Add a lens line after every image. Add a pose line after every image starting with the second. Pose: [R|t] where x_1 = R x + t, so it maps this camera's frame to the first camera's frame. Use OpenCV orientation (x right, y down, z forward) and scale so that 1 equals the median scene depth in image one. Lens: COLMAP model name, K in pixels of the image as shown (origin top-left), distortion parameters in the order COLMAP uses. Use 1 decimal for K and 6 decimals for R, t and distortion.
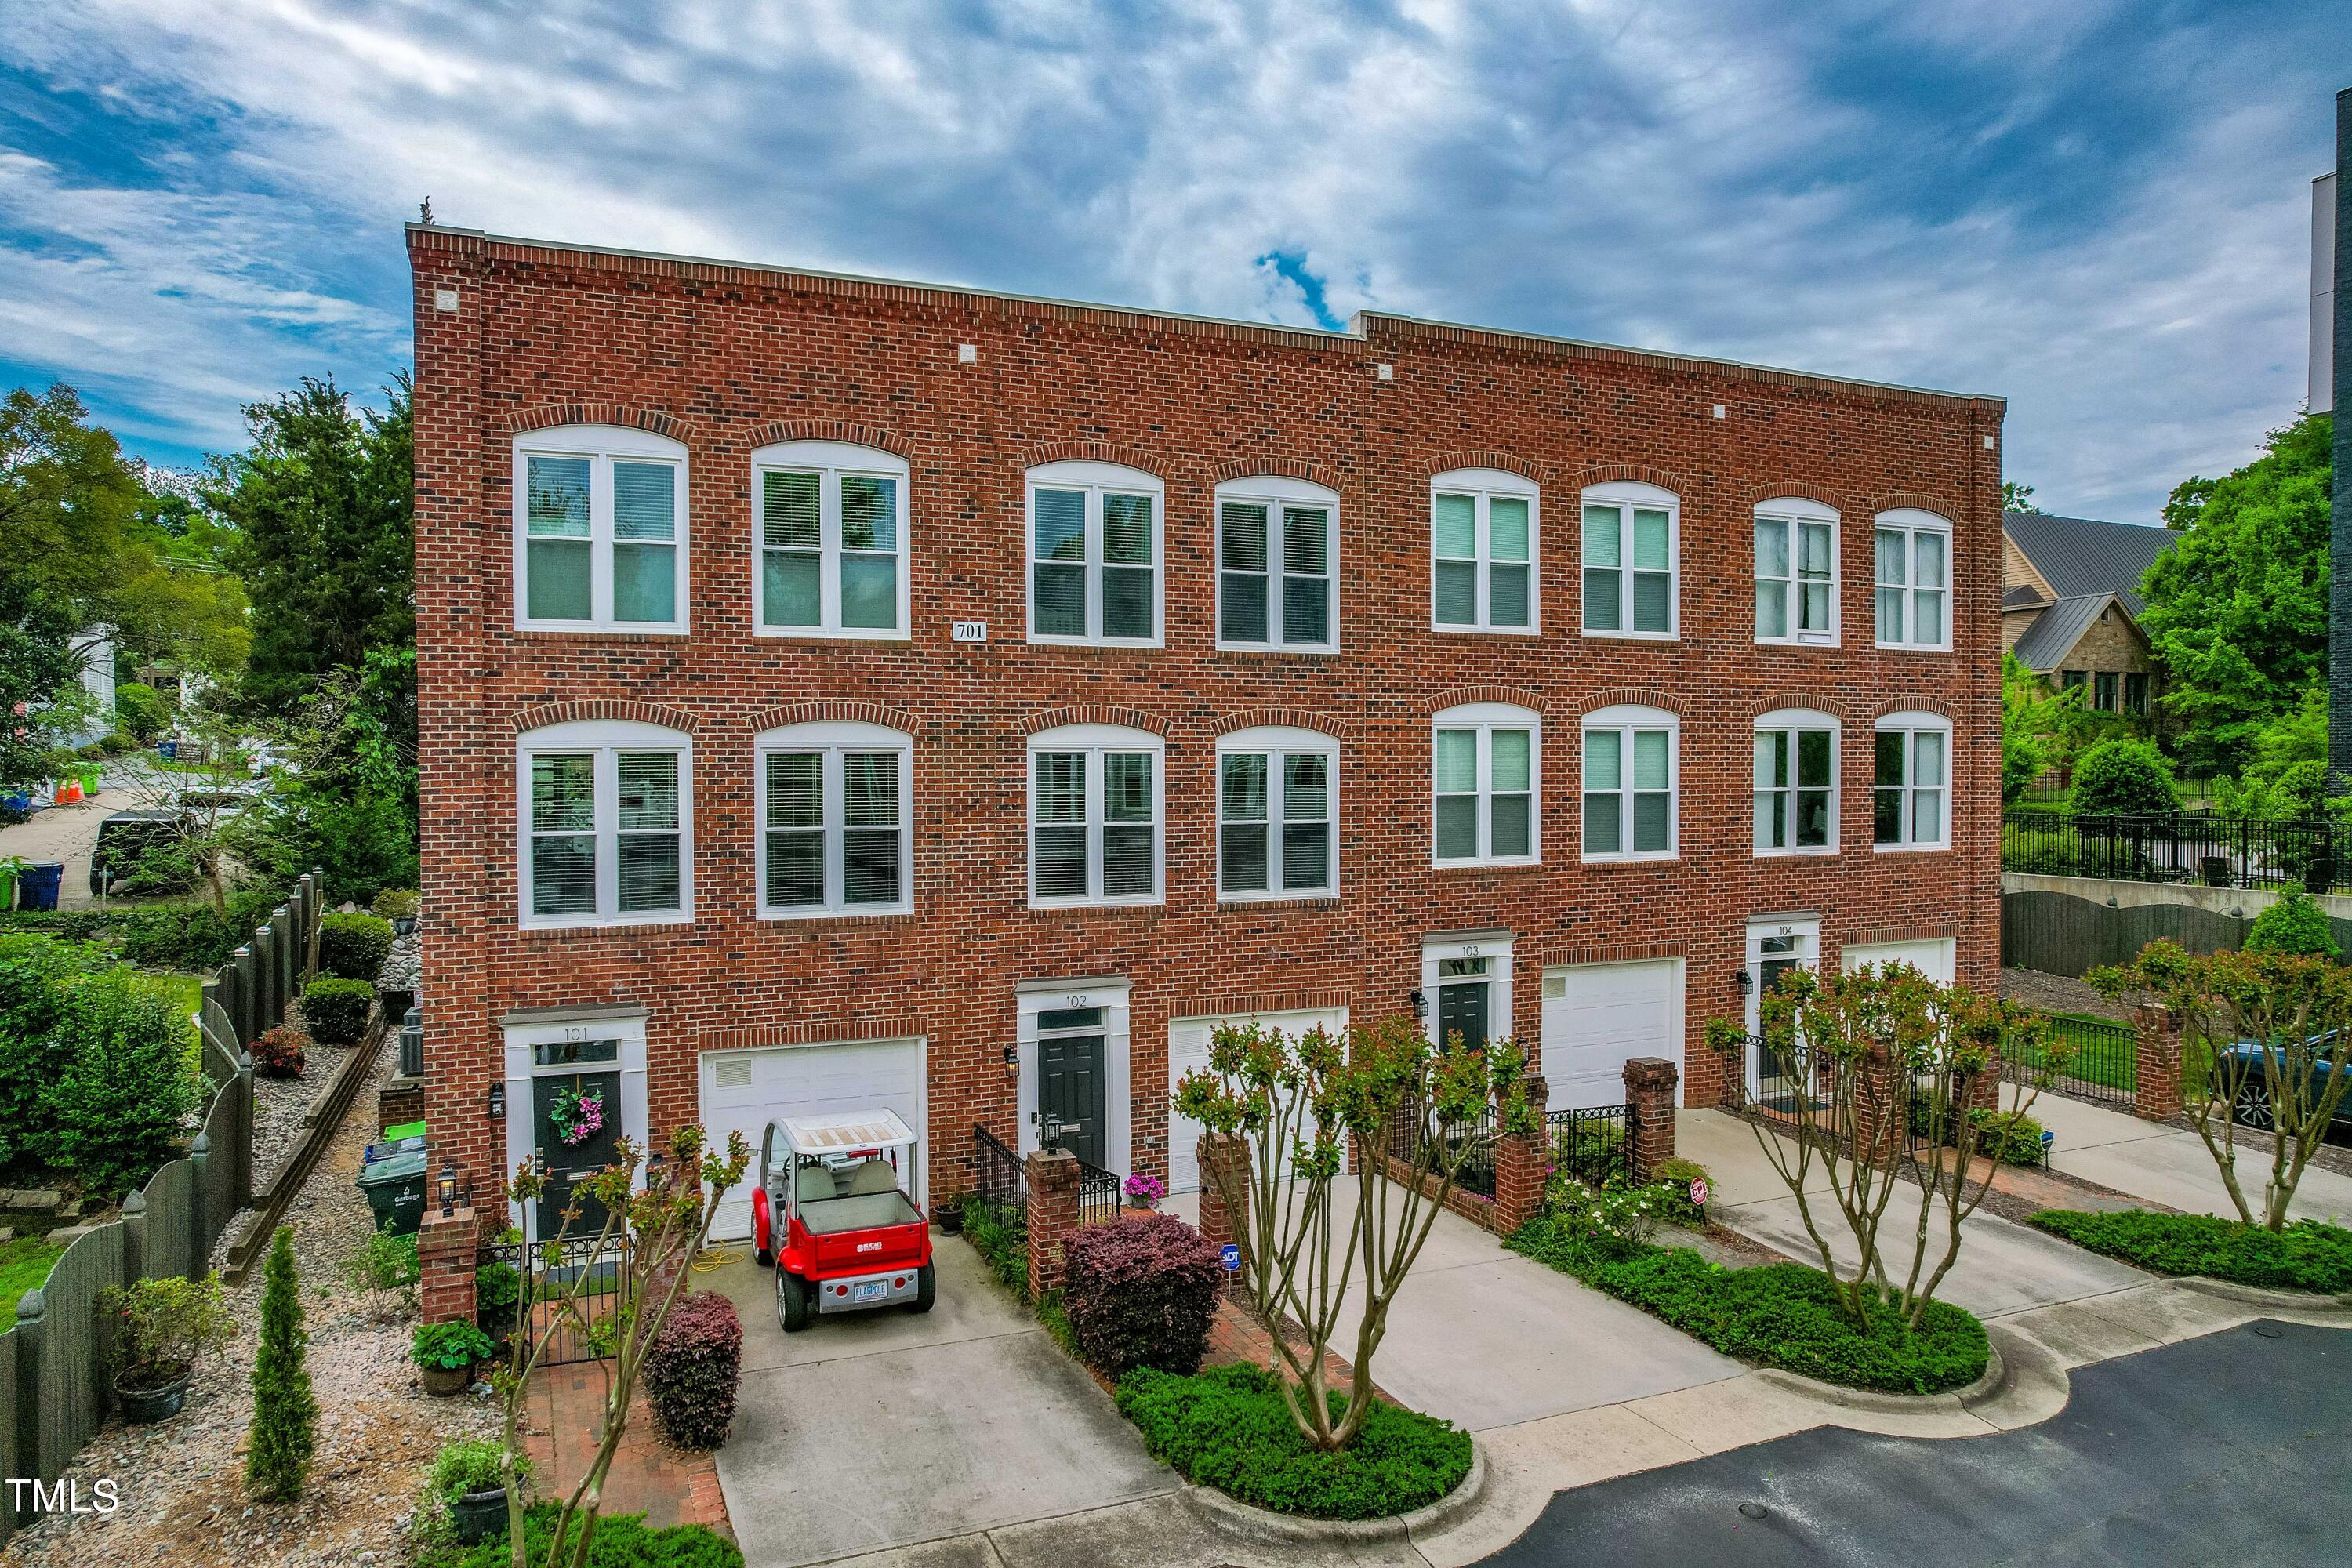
lens RADIAL K [[1459.9, 0, 1113.2], [0, 1459.9, 797.9], [0, 0, 1]] dist [-0.082599, 0.075894]
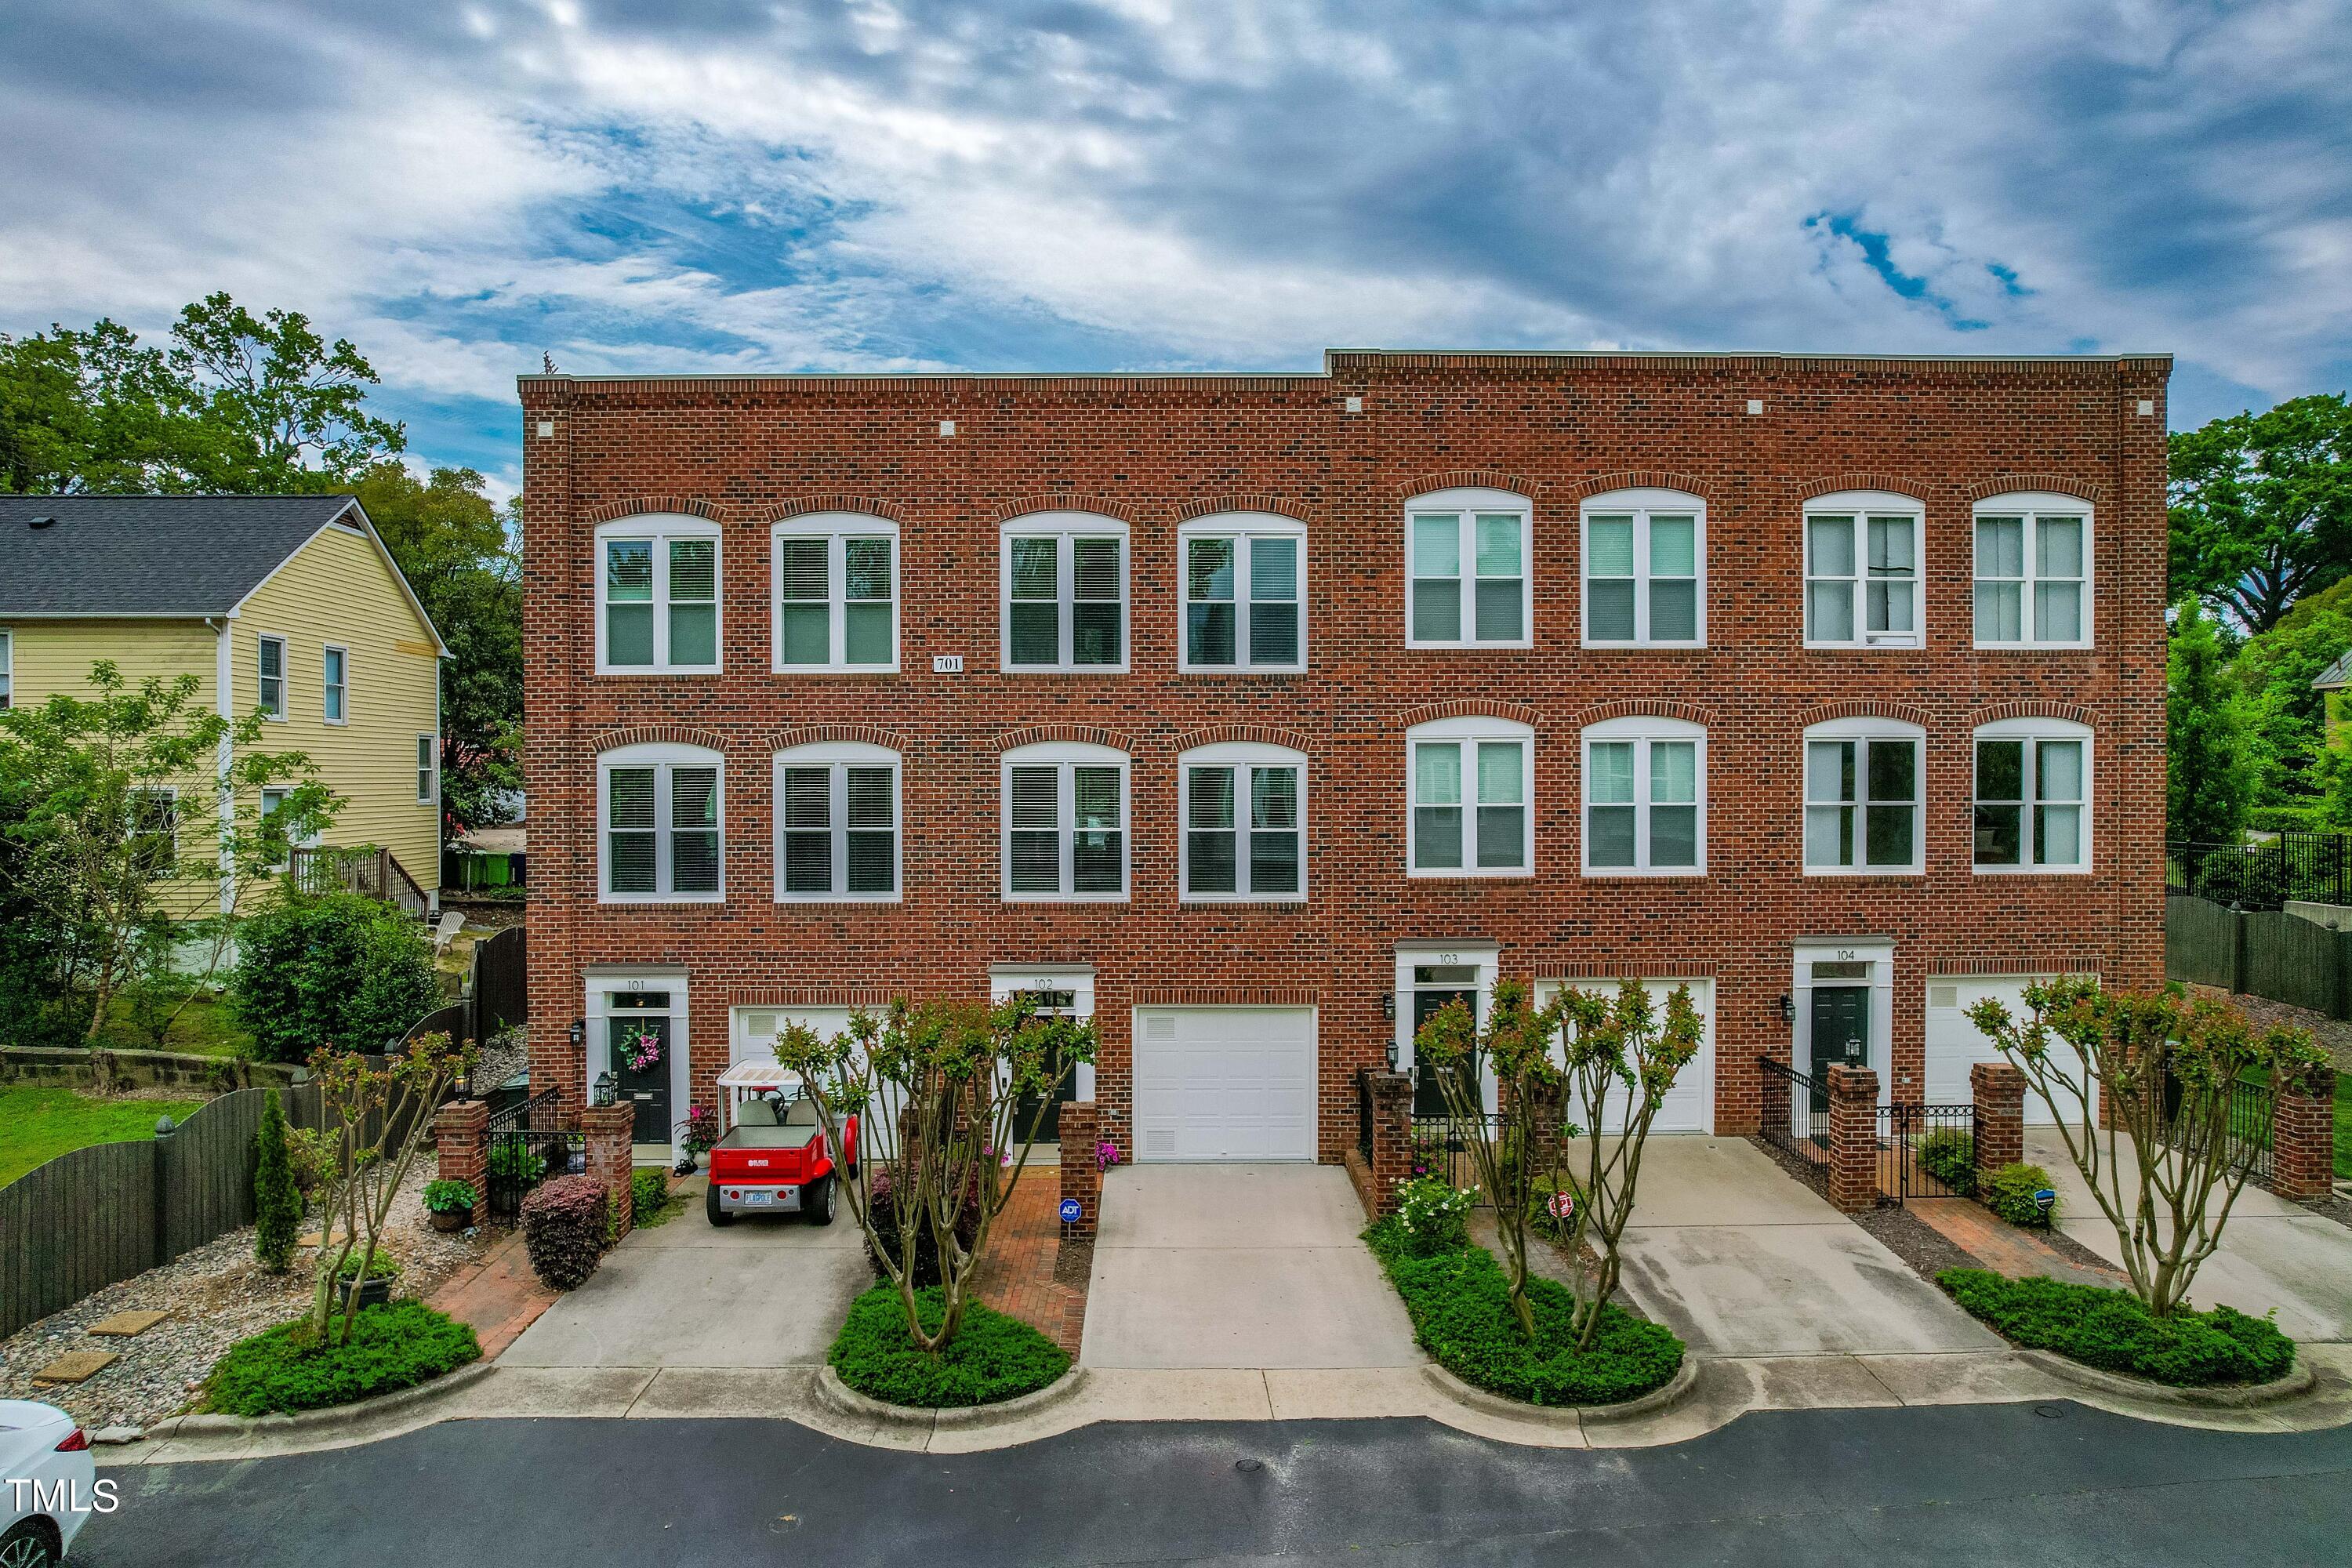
lens RADIAL K [[1476.8, 0, 1176.0], [0, 1476.8, 784.0], [0, 0, 1]] dist [-0.085649, 0.088139]
pose [[0.933994, 0.005688, -0.357244, 0.464190], [-0.008386, 0.999947, -0.006005, -0.010910], [0.357191, 0.008605, 0.933992, -0.043054]]
